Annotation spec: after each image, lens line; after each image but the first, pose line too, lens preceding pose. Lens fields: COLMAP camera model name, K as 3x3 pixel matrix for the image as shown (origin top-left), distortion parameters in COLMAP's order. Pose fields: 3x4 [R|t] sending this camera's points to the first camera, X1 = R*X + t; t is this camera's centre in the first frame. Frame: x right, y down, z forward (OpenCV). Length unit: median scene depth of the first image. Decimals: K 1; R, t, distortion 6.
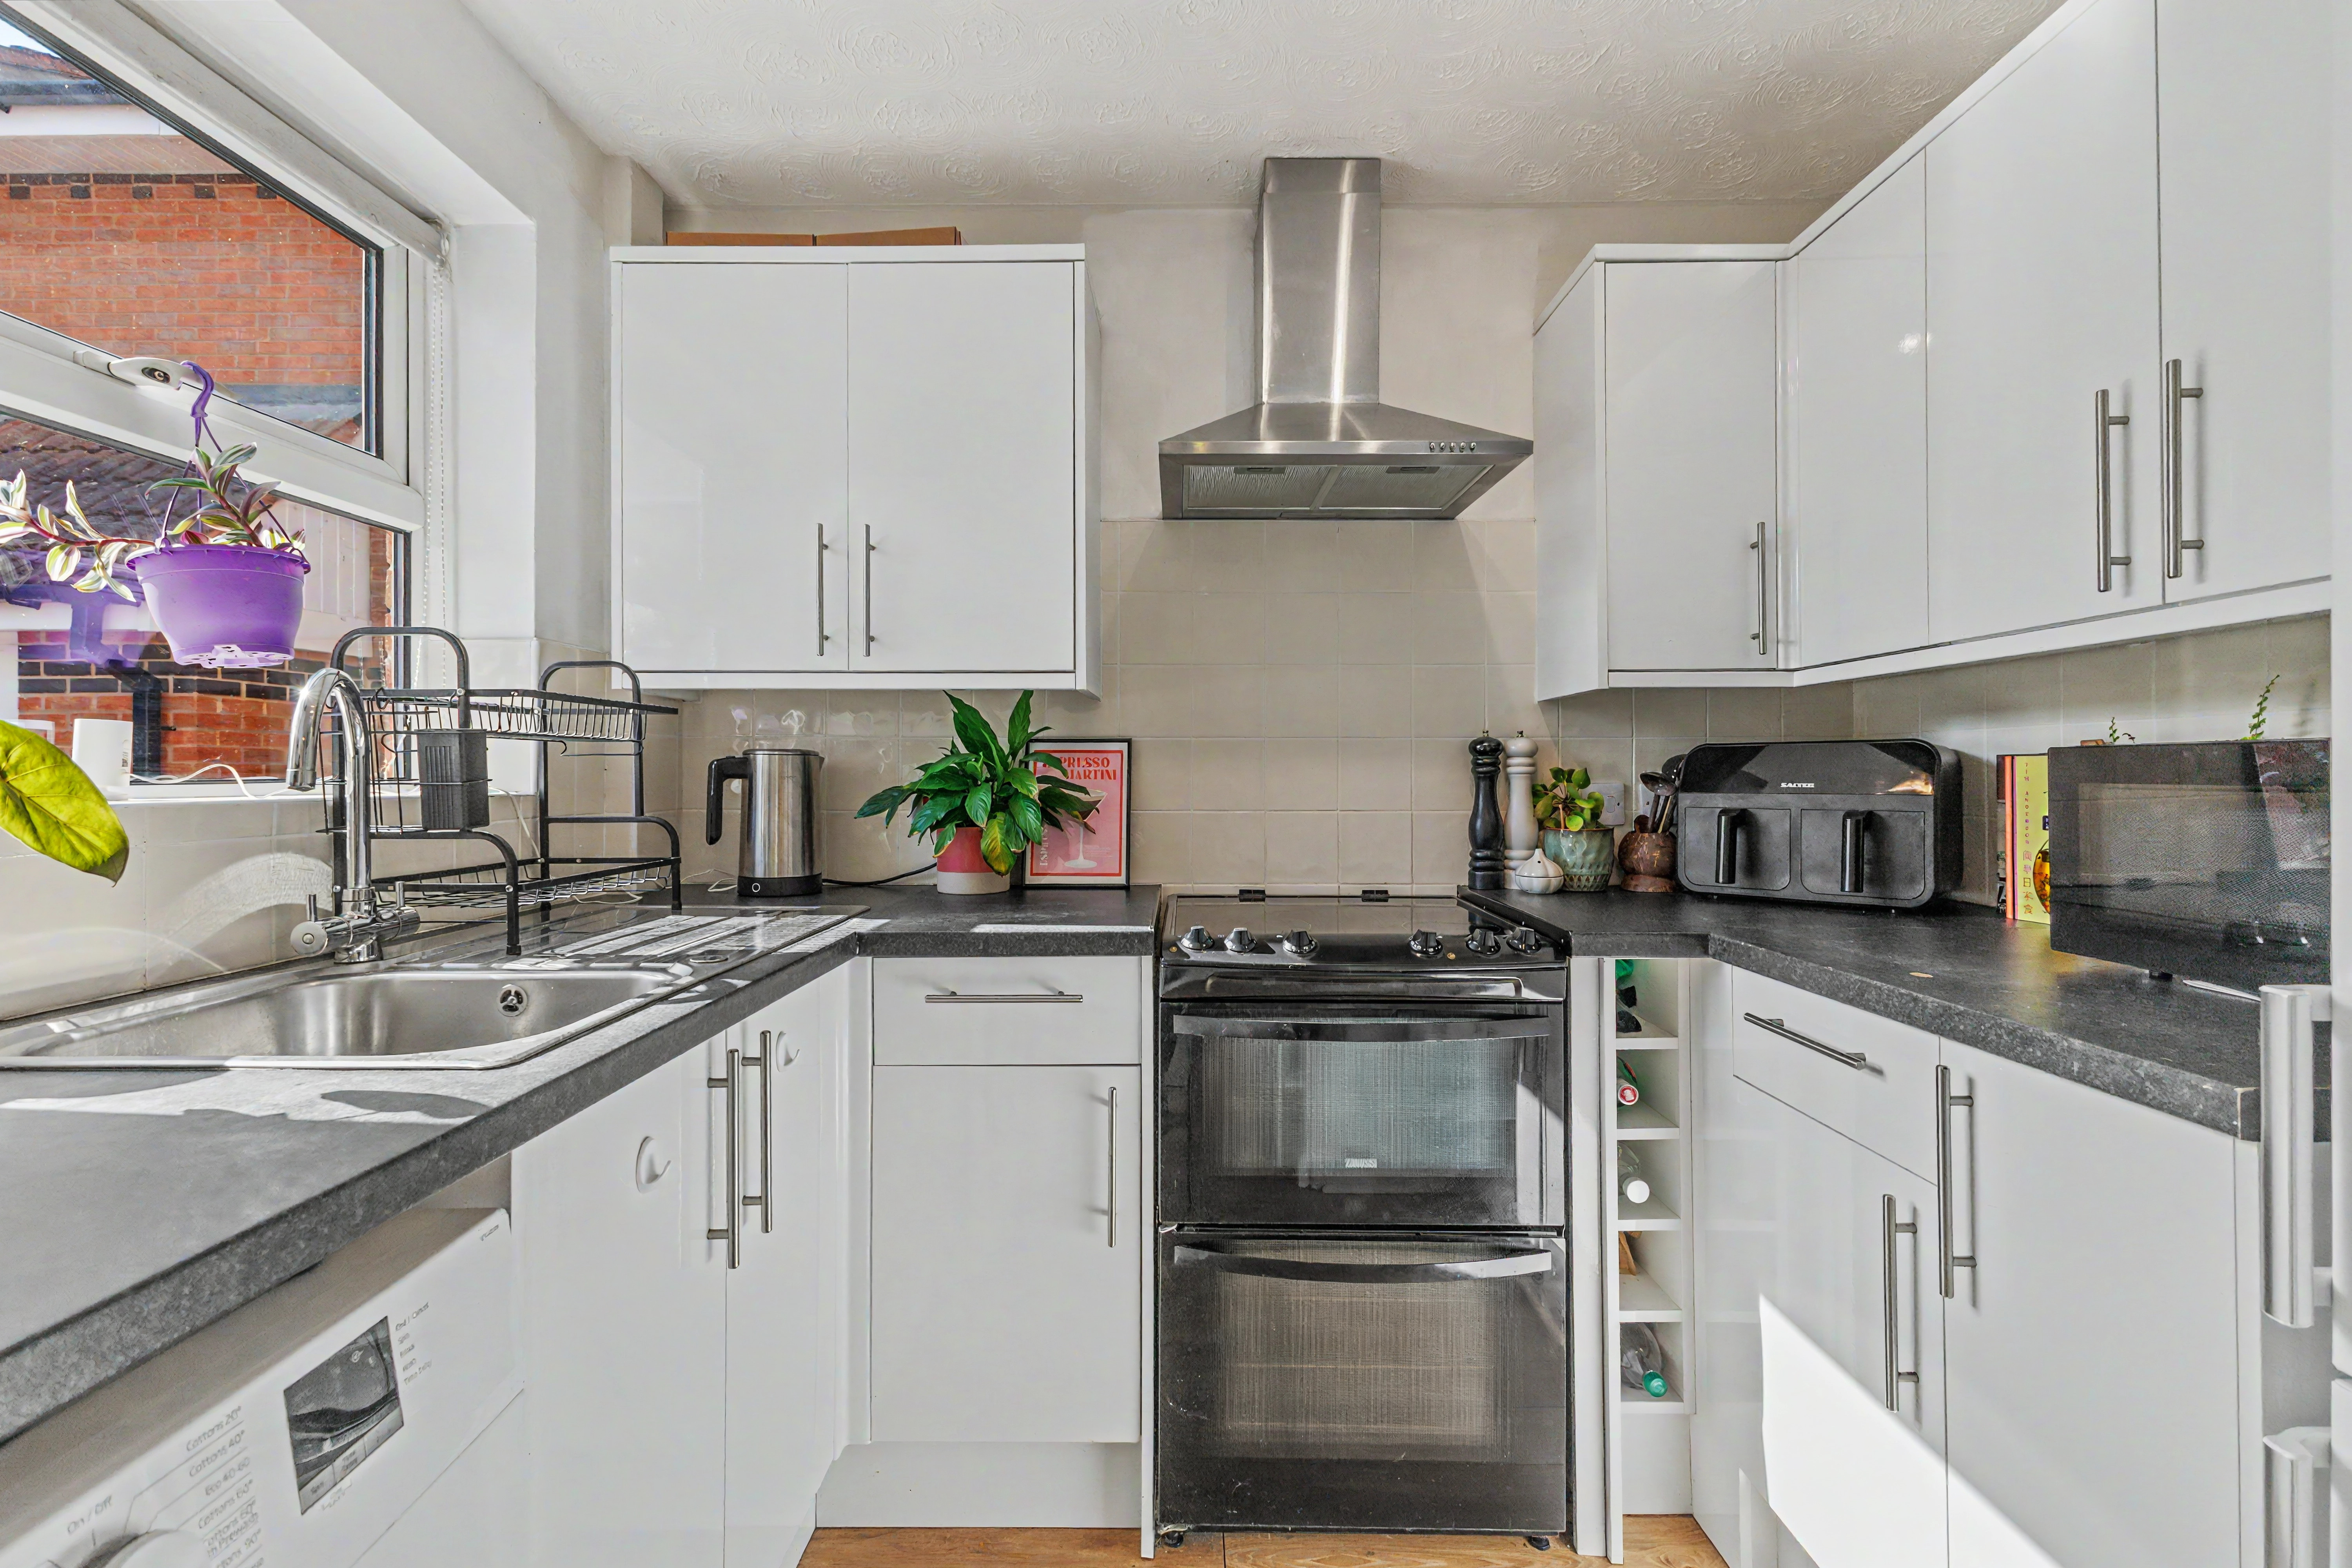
lens RADIAL K [[1012.9, 0, 1213.6], [0, 1012.9, 783.4], [0, 0, 1]] dist [0.002229, -0.002656]
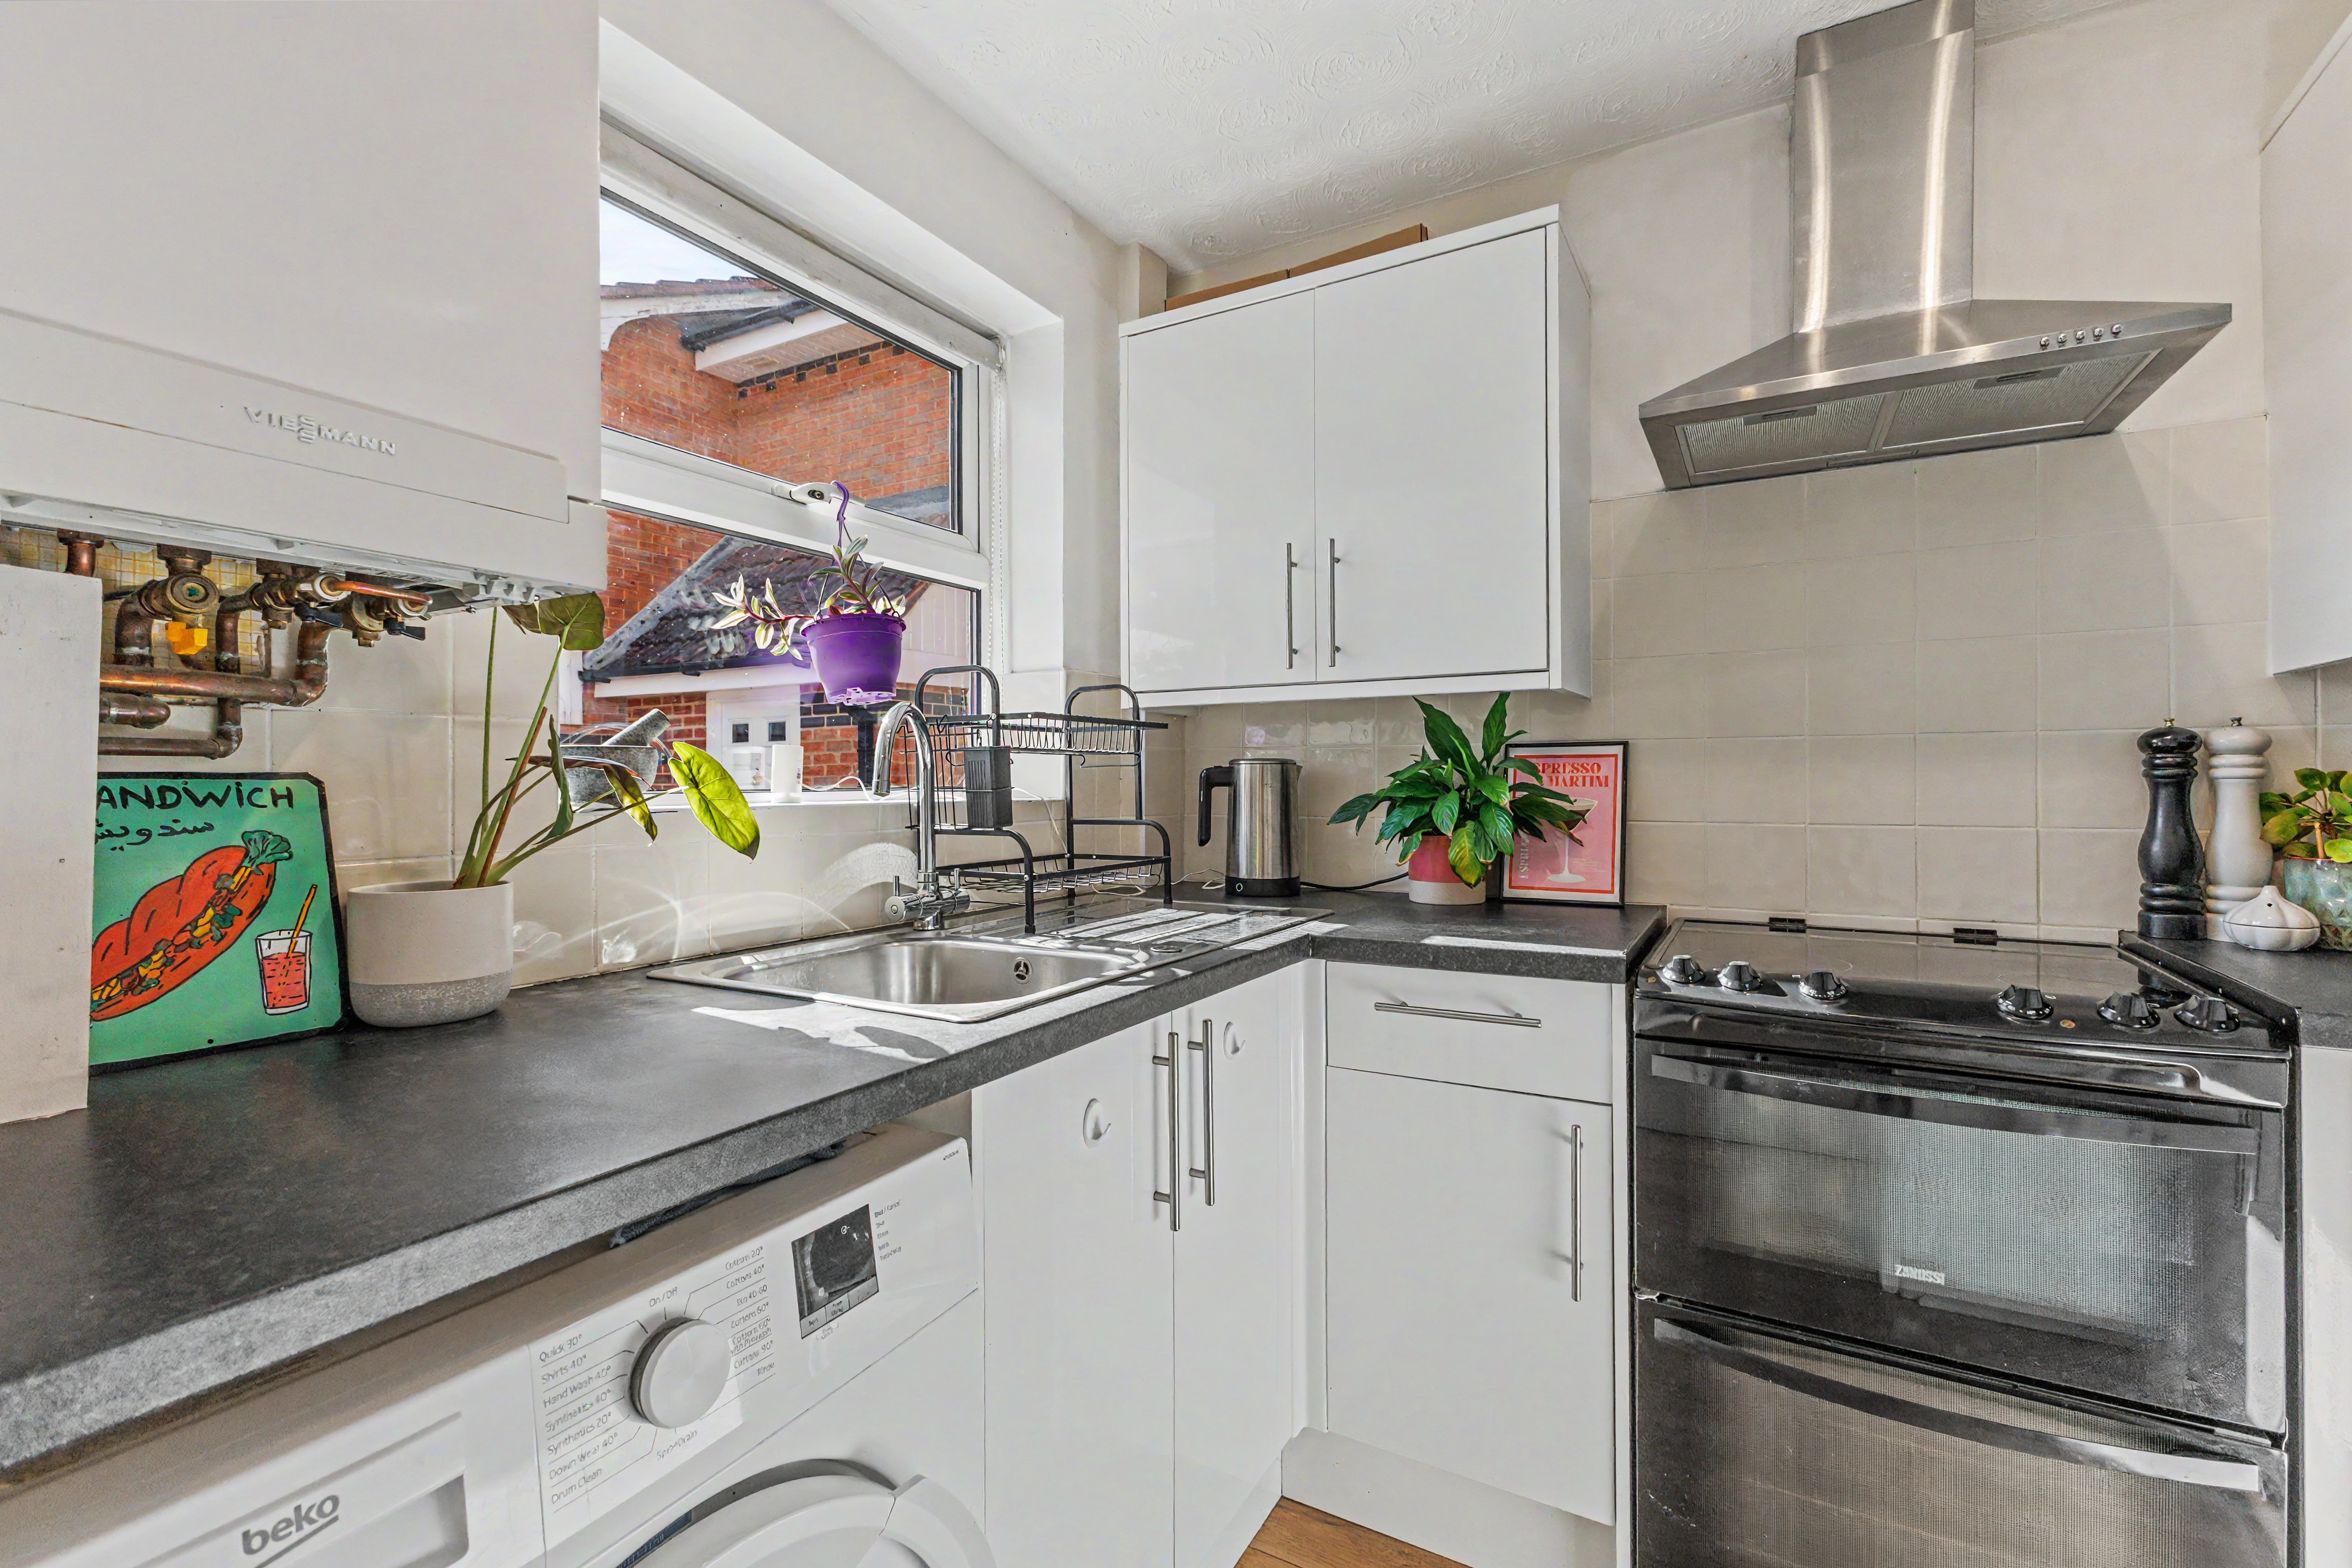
lens RADIAL K [[1026.6, 0, 1143.1], [0, 1026.6, 793.0], [0, 0, 1]] dist [-0.001397, -0.000951]
pose [[0.861455, 0.002055, -0.507830, 0.028396], [-0.000952, 0.999997, 0.002432, -0.000134], [0.507833, -0.001611, 0.861454, 0.010405]]
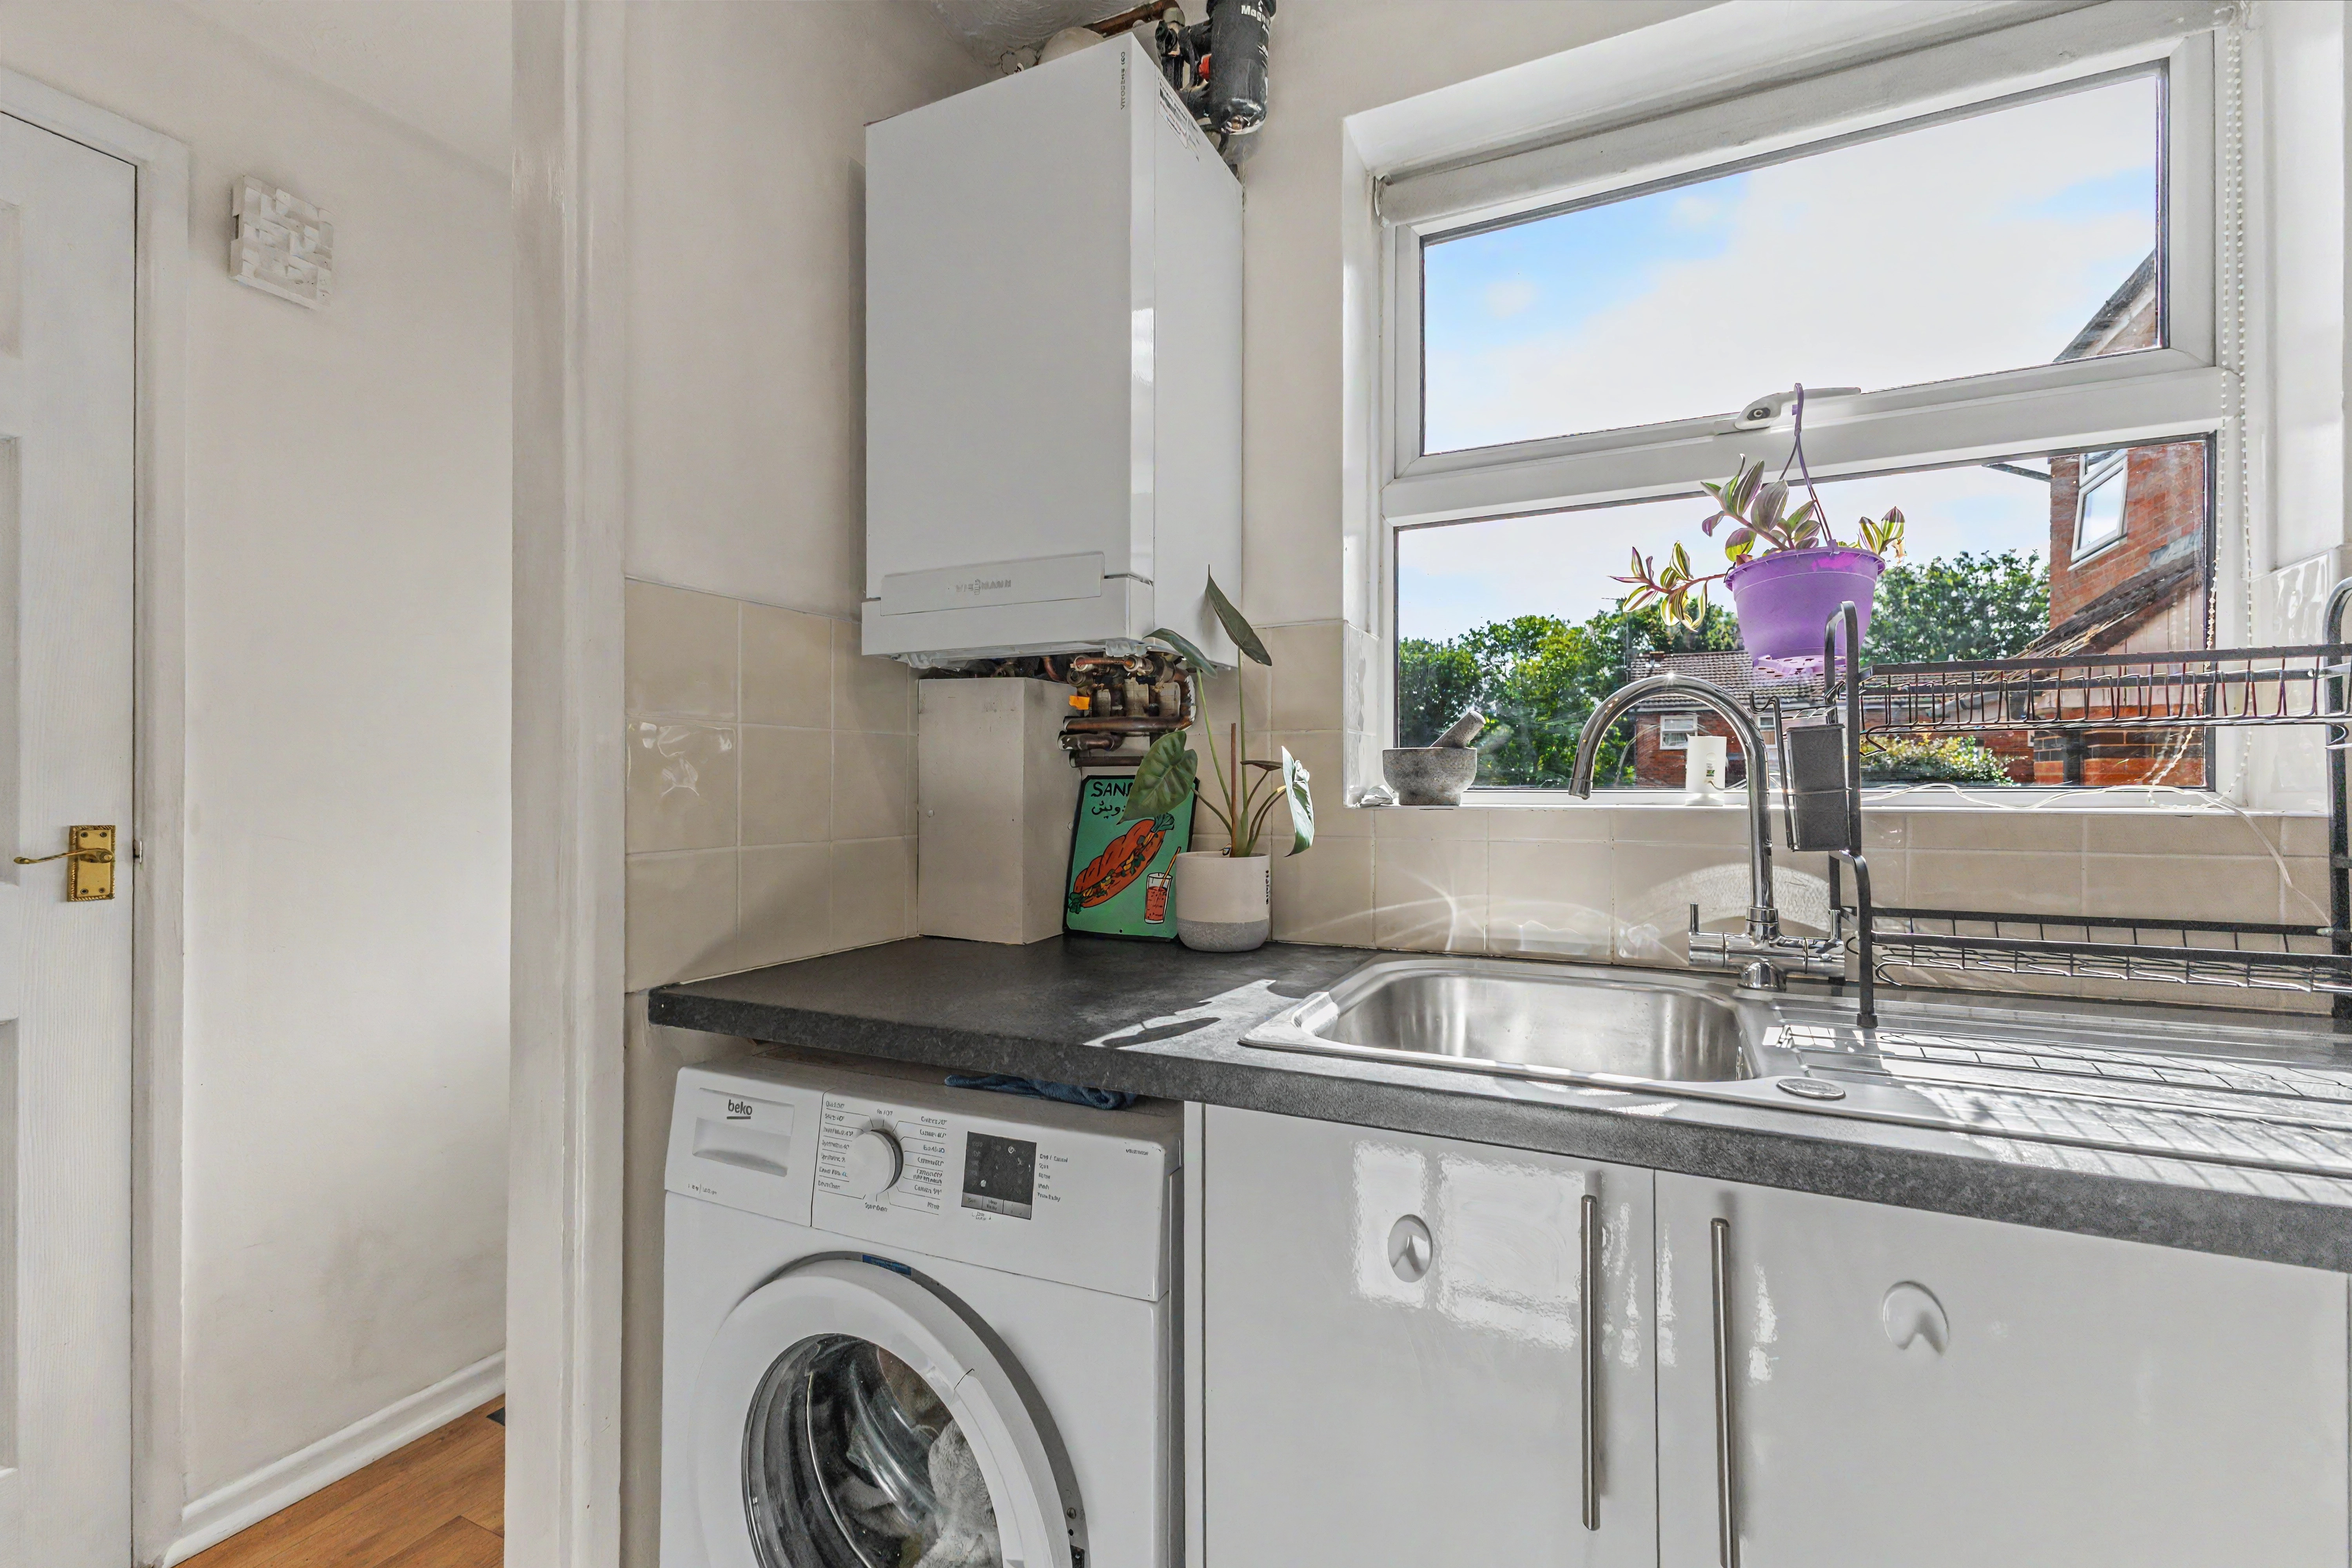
lens RADIAL K [[1026.6, 0, 1173.3], [0, 1026.6, 798.7], [0, 0, 1]] dist [-0.001397, -0.000951]
pose [[-0.433075, 0.014817, -0.901236, 0.088303], [-0.006353, 0.999790, 0.019490, -0.003371], [0.901335, 0.014166, -0.432890, 0.348347]]
